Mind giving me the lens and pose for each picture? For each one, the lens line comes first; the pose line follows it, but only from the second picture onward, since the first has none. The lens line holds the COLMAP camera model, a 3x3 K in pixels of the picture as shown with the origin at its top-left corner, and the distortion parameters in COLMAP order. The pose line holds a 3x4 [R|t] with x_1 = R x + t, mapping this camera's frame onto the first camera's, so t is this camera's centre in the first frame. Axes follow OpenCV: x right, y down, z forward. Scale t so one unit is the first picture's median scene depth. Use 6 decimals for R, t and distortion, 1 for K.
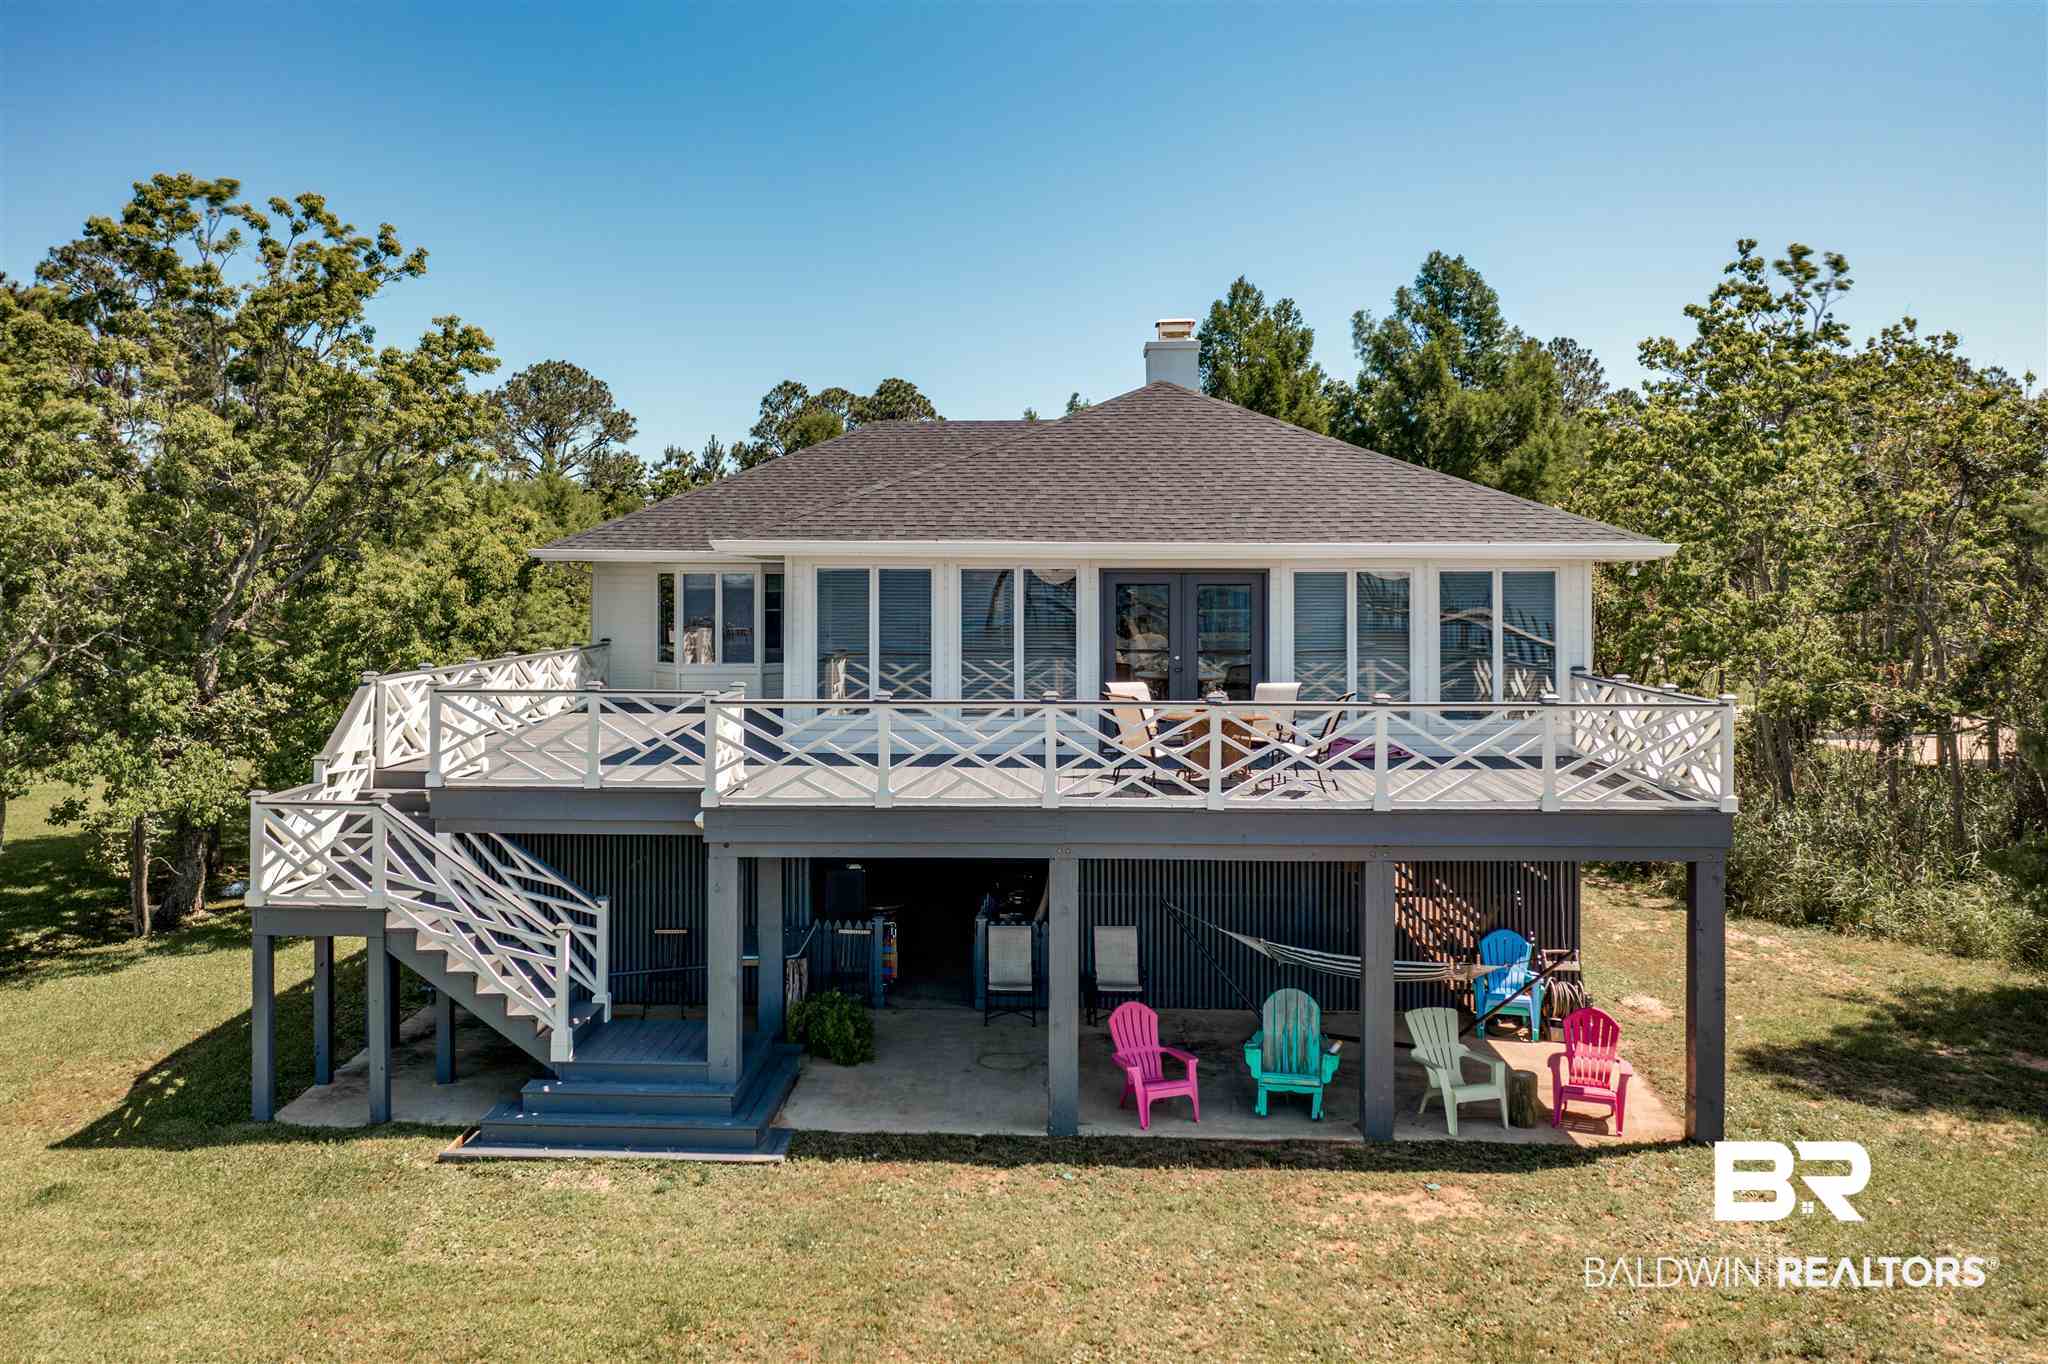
lens RADIAL K [[1618.9, 0, 984.9], [0, 1618.9, 587.2], [0, 0, 1]] dist [-0.009157, -0.012221]
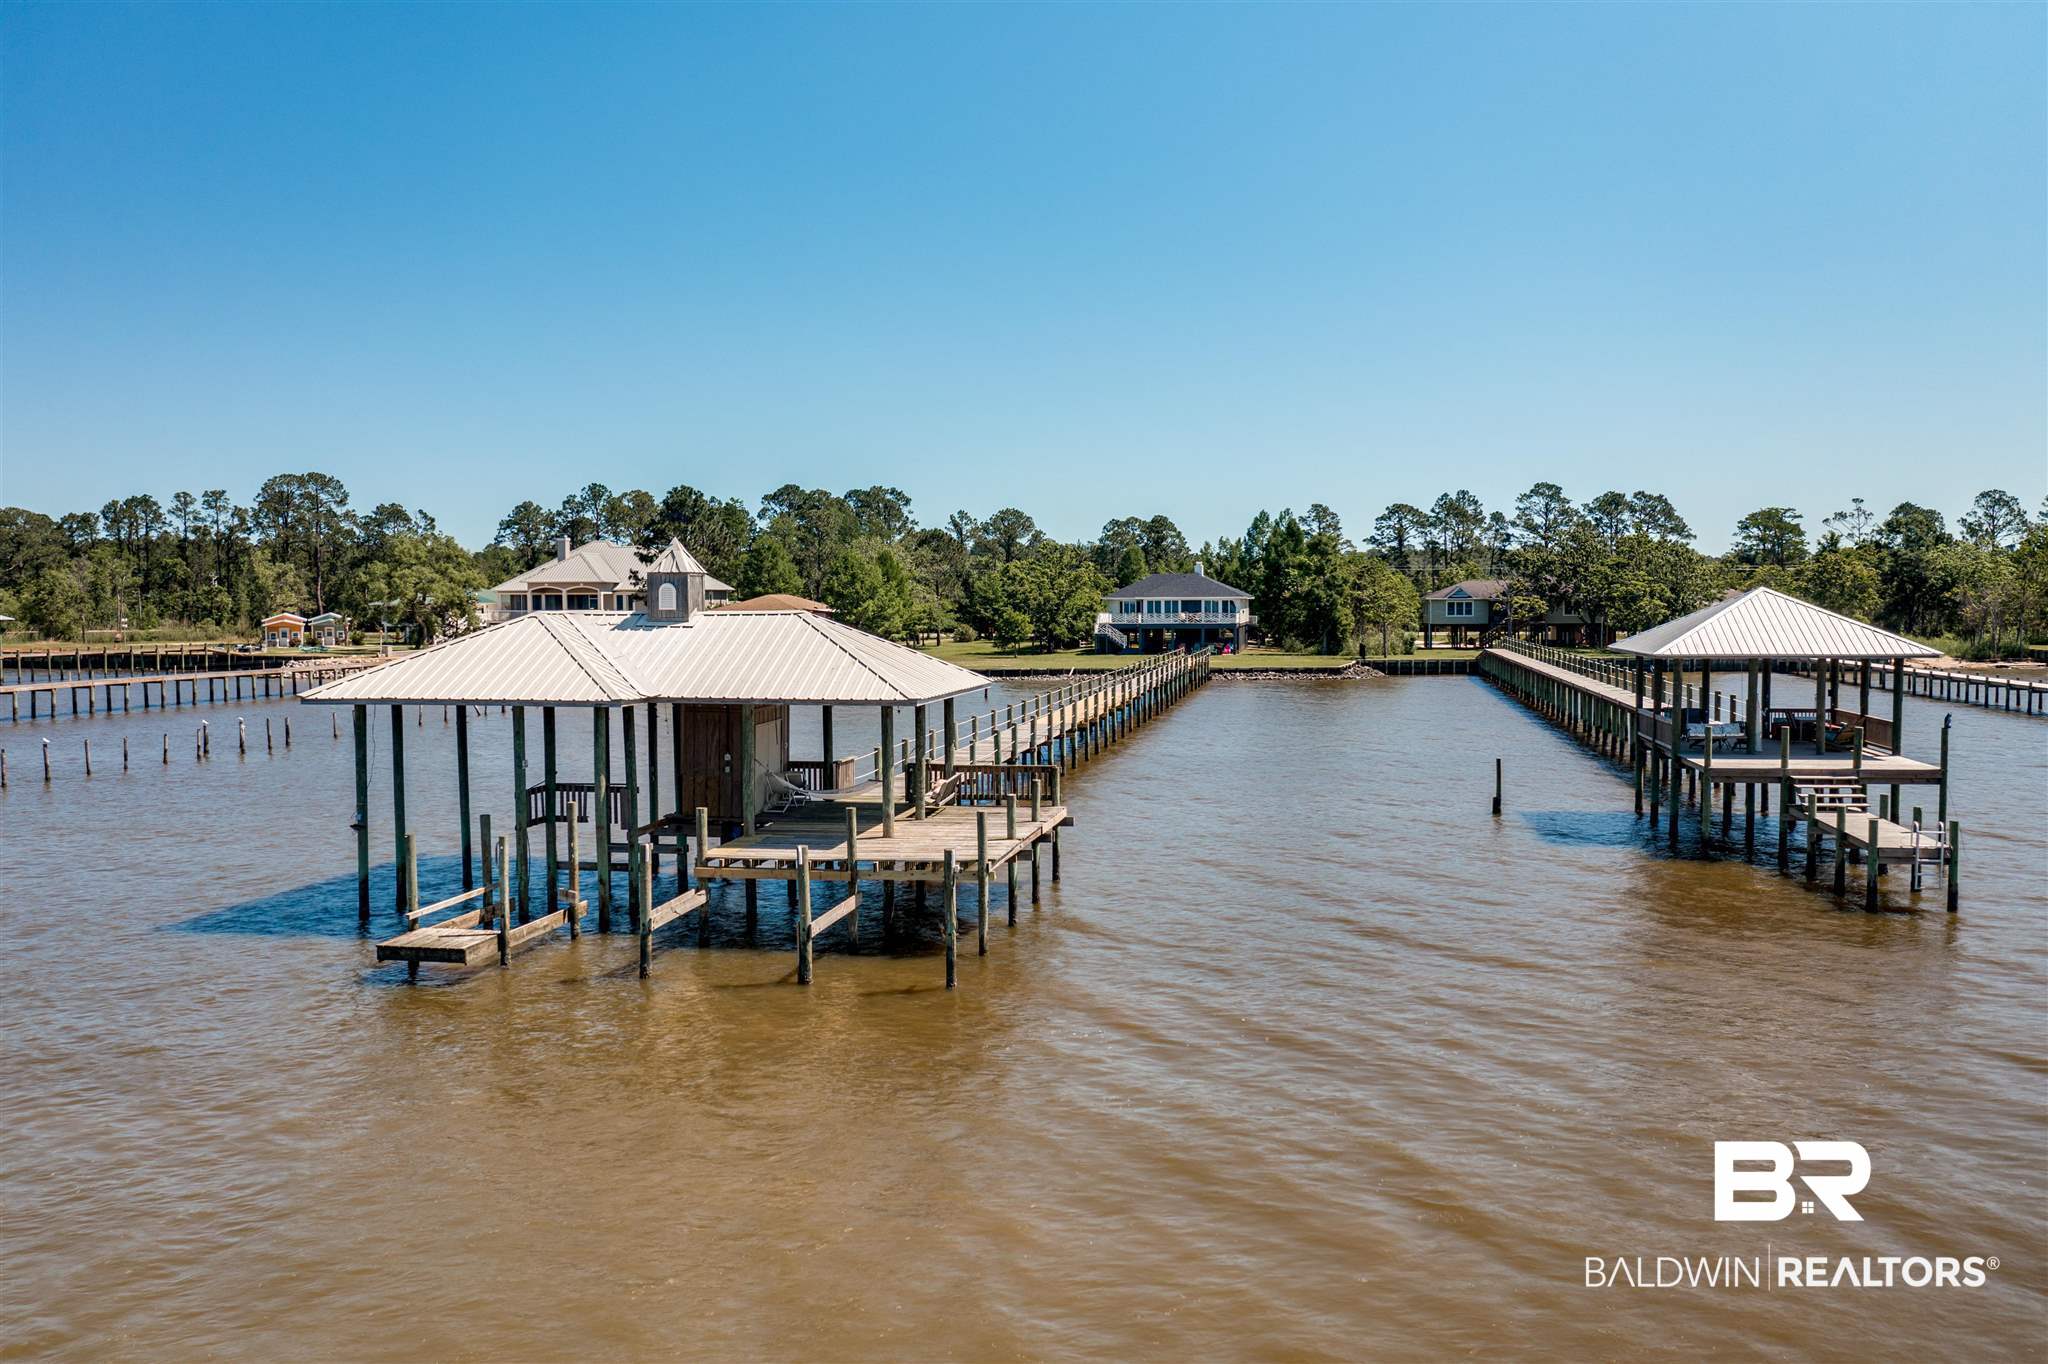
lens RADIAL K [[1404.0, 0, 1042.2], [0, 1404.0, 713.7], [0, 0, 1]] dist [0.000217, 0.008086]
pose [[0.990562, 0.003856, -0.137011, 0.212646], [0.005660, 0.997601, 0.069001, 0.040220], [0.136948, -0.069125, 0.988163, -3.763266]]
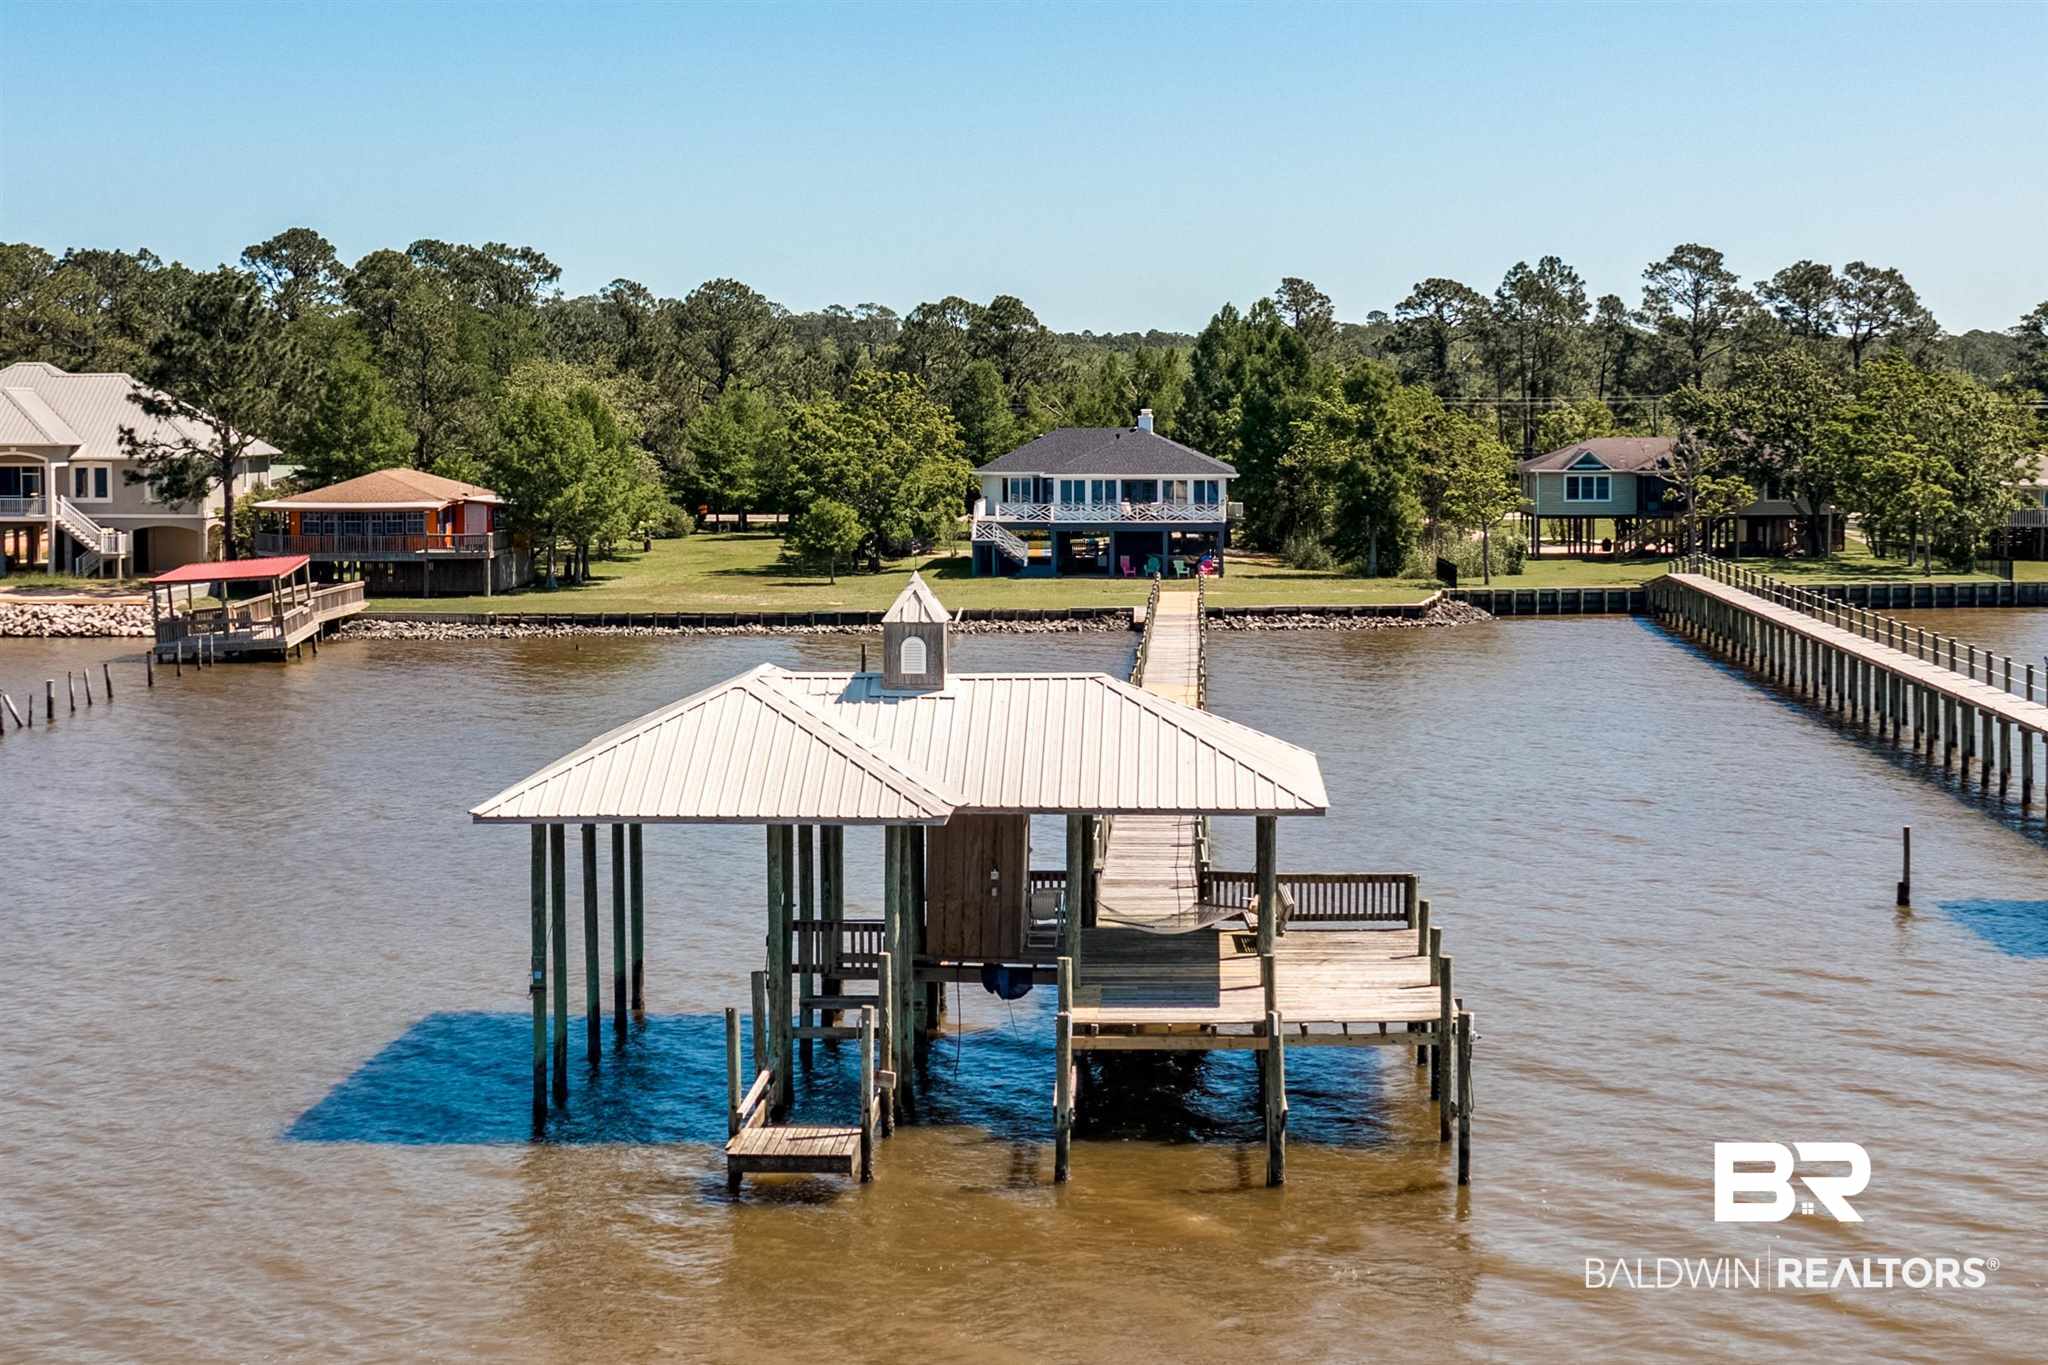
lens RADIAL K [[2724.8, 0, 1017.4], [0, 2724.8, 621.2], [0, 0, 1]] dist [0.012853, 0.000500]
pose [[0.999889, -0.003638, -0.014452, -0.070285], [0.004556, 0.997939, 0.064010, -0.065871], [0.014189, -0.064069, 0.997845, -4.144860]]
